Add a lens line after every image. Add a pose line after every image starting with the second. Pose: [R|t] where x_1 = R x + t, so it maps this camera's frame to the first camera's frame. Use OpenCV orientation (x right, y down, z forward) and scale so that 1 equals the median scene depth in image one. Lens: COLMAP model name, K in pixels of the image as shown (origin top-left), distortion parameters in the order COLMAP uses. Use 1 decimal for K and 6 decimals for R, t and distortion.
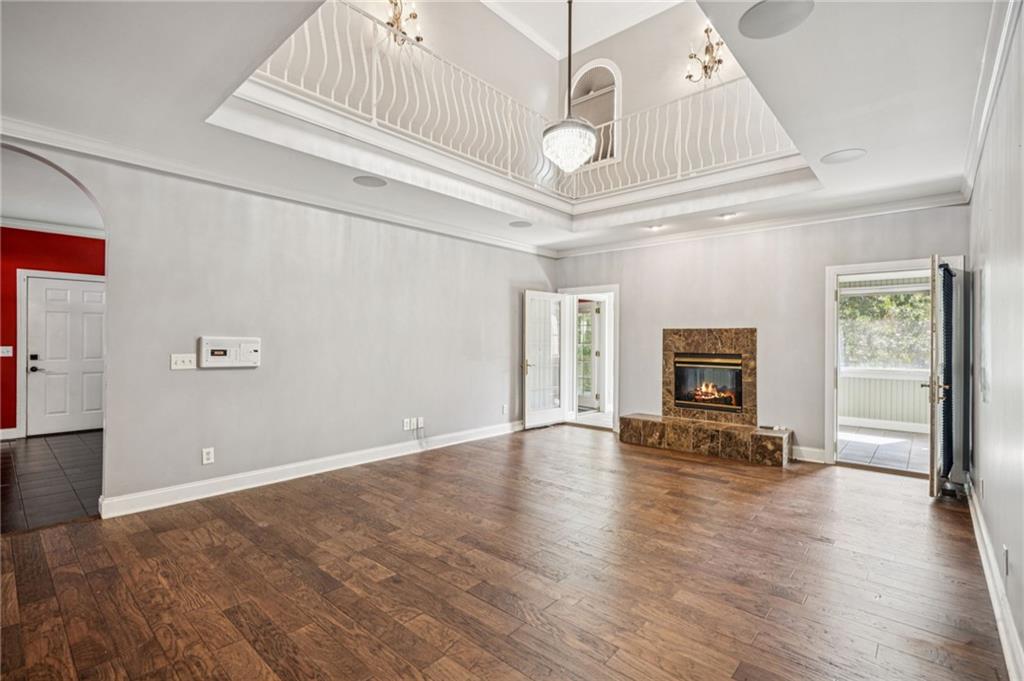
lens RADIAL K [[470.4, 0, 508.3], [0, 470.4, 339.3], [0, 0, 1]] dist [-0.002639, -0.000787]
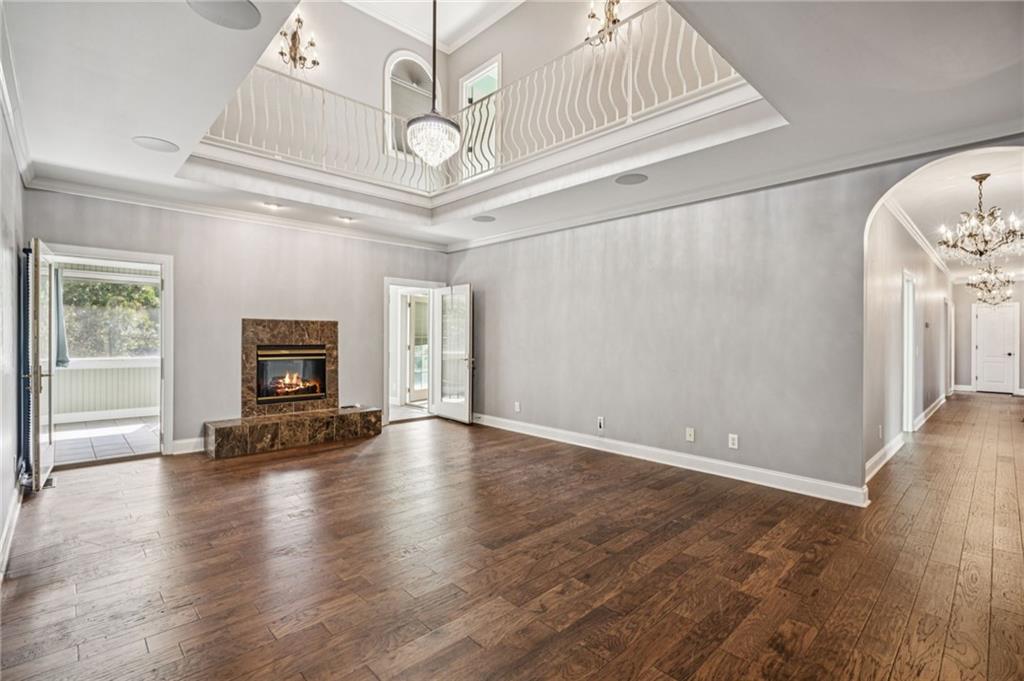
lens RADIAL K [[470.4, 0, 508.2], [0, 470.4, 340.0], [0, 0, 1]] dist [-0.002639, -0.000787]
pose [[0.076611, -0.015290, 0.996944, -0.551770], [-0.011287, 0.999805, 0.016201, -0.002015], [-0.996997, -0.012493, 0.076424, 0.486723]]
